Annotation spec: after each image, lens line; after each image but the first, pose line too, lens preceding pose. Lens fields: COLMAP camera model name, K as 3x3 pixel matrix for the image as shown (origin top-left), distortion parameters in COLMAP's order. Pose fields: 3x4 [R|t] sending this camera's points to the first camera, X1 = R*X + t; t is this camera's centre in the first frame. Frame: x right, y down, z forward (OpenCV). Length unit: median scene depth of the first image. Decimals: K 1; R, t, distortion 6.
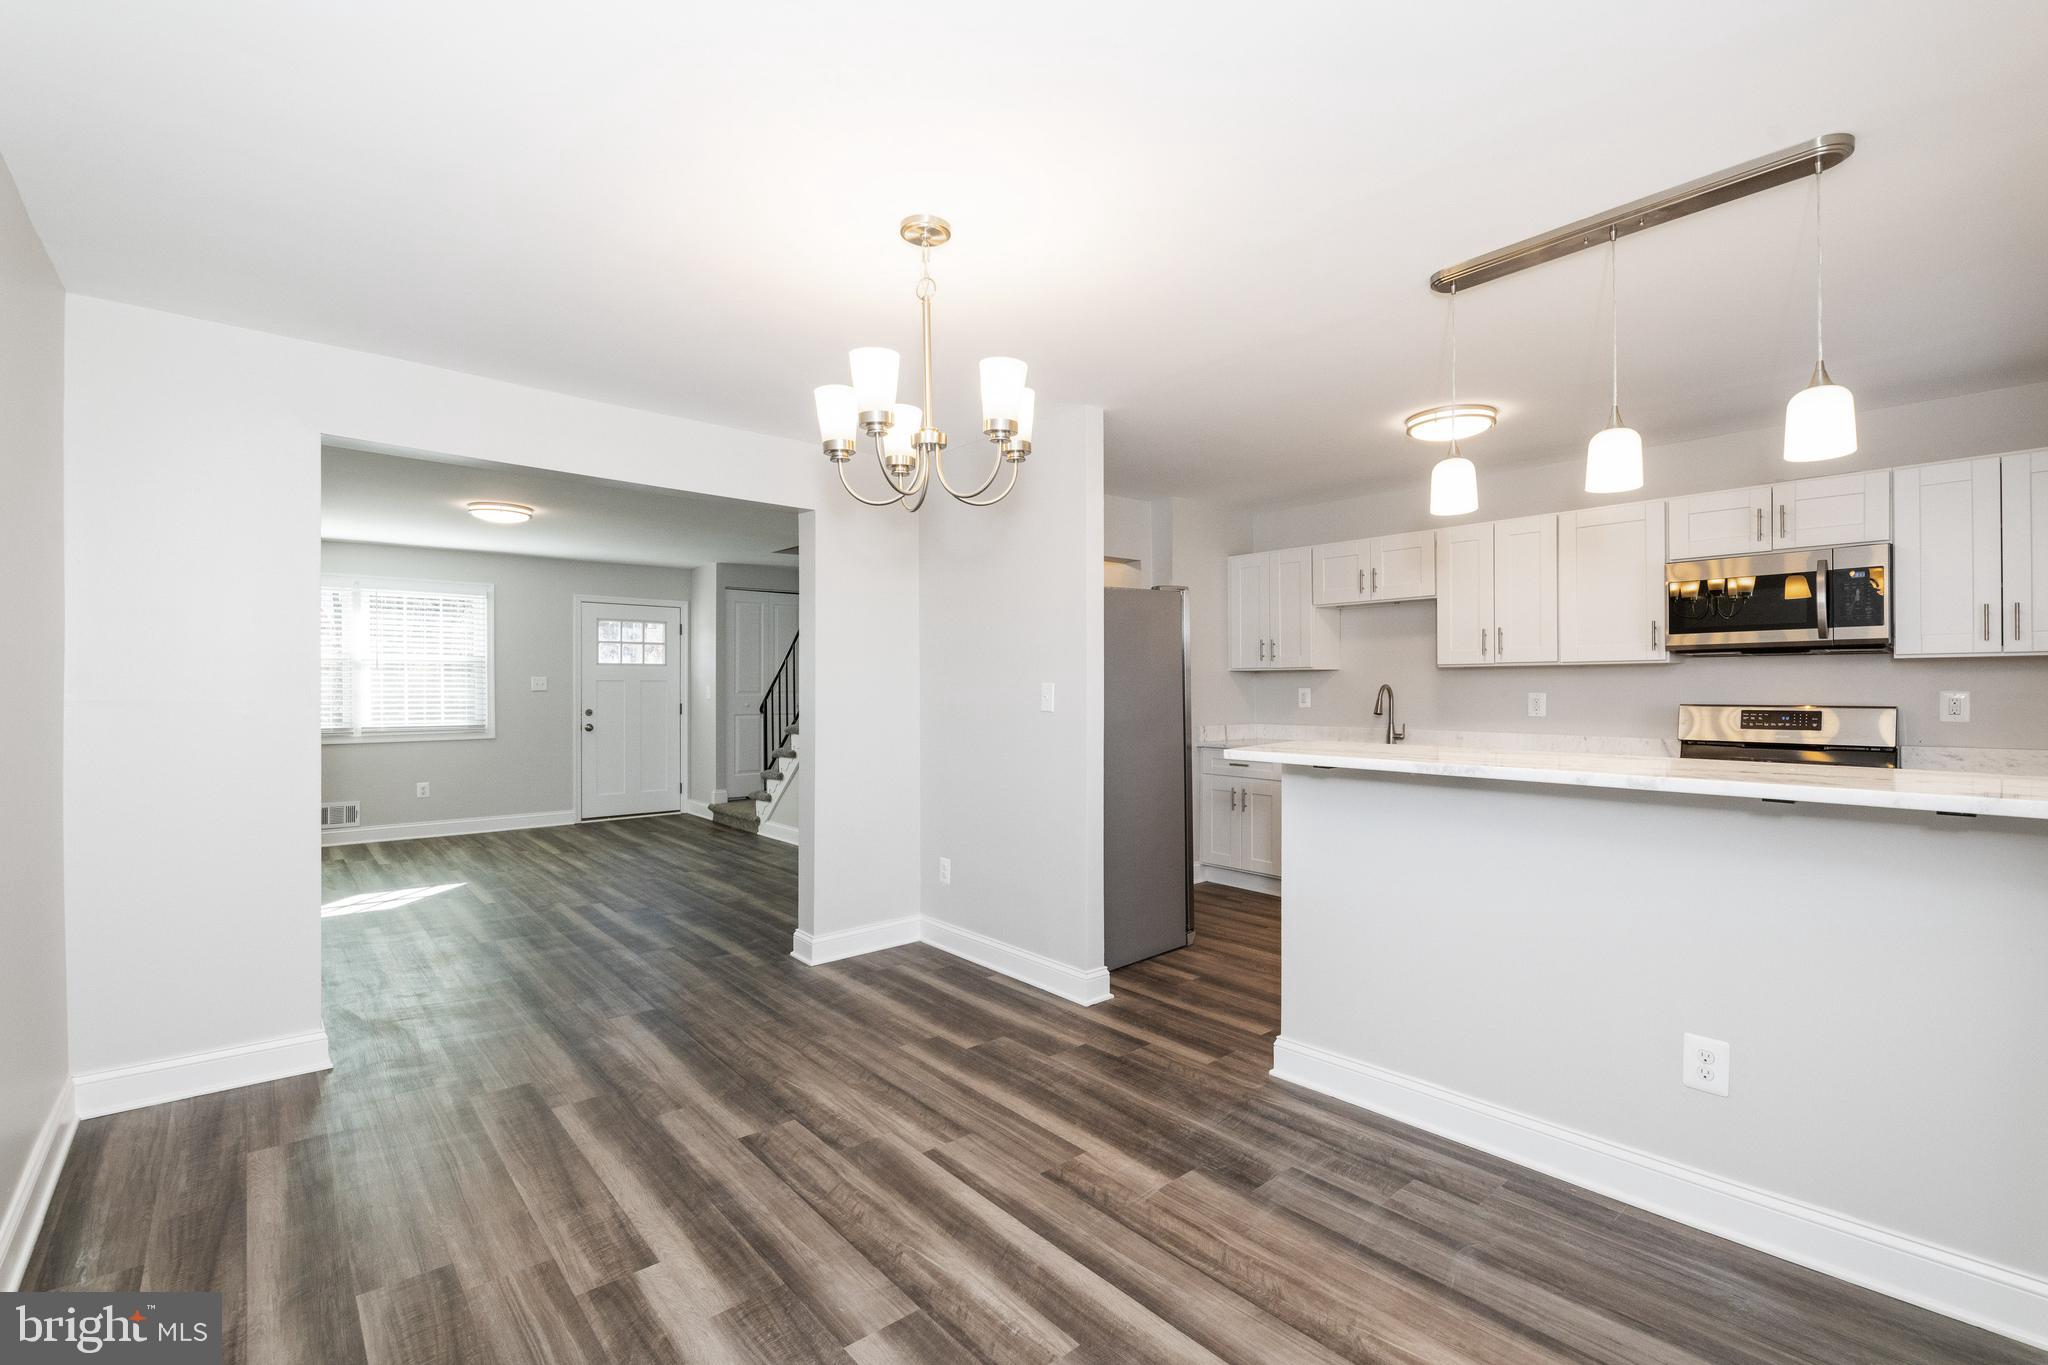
lens RADIAL K [[908.7, 0, 1024.0], [0, 908.7, 682.5], [0, 0, 1]] dist [0.000990, -0.010524]
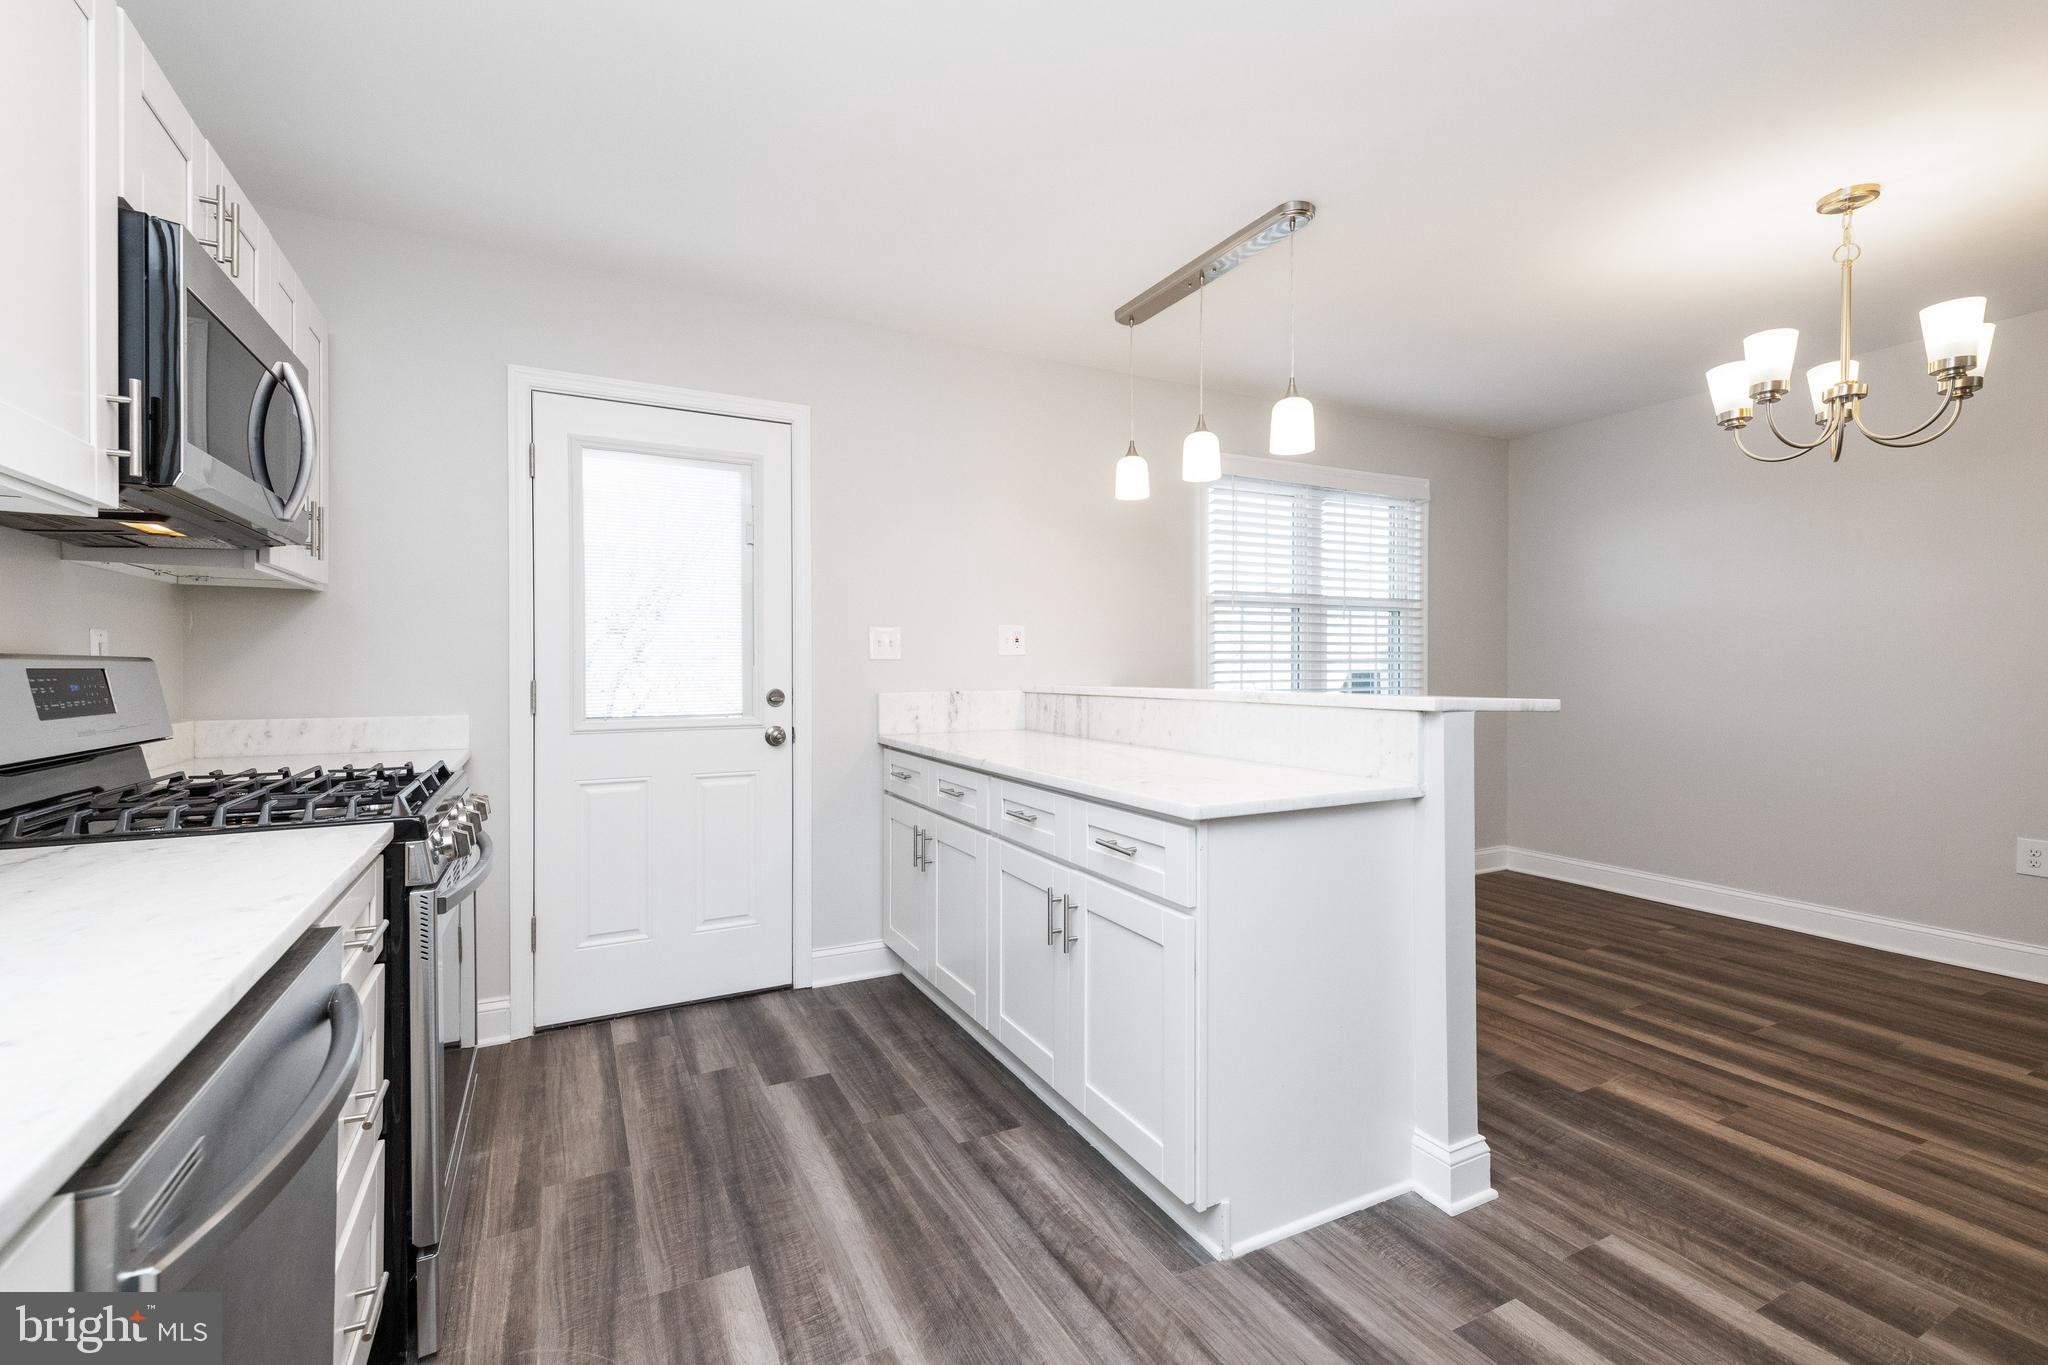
lens RADIAL K [[876.0, 0, 1024.0], [0, 876.0, 682.5], [0, 0, 1]] dist [0.002252, 0.000153]
pose [[-0.972651, 0.002003, 0.232262, 0.407931], [0.004800, 0.999923, 0.011476, 0.041333], [-0.232221, 0.012277, -0.972586, 1.516637]]
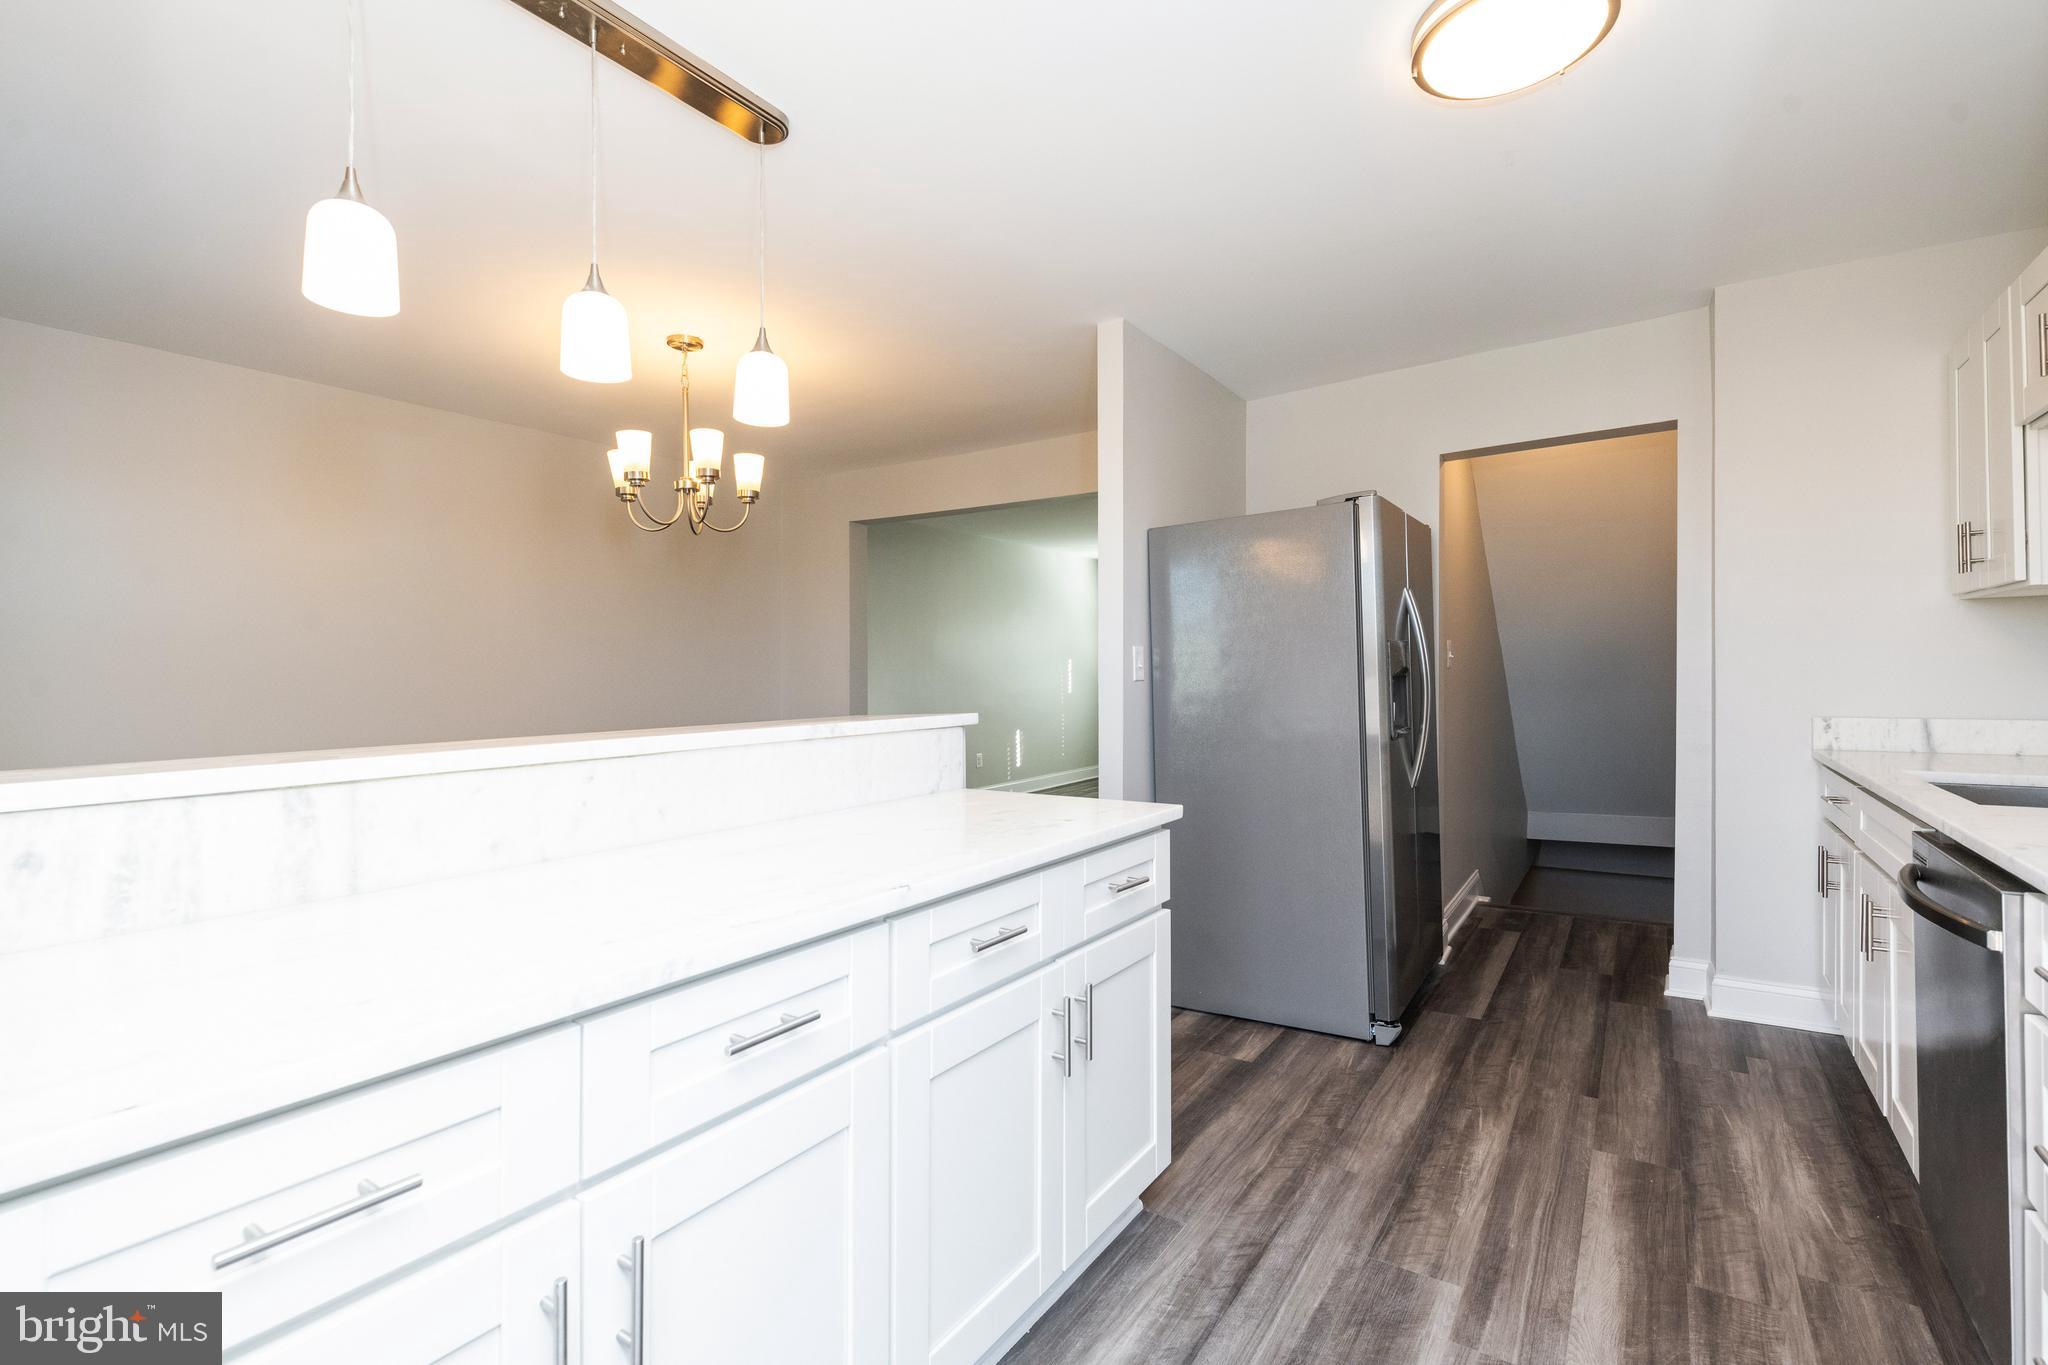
lens RADIAL K [[939.7, 0, 1003.6], [0, 939.7, 682.5], [0, 0, 1]] dist [-0.001720, -0.001071]
pose [[0.250470, 0.009483, -0.968078, 0.993344], [0.016465, 0.999766, 0.014054, 0.024349], [0.967984, -0.019459, 0.250255, 0.760909]]
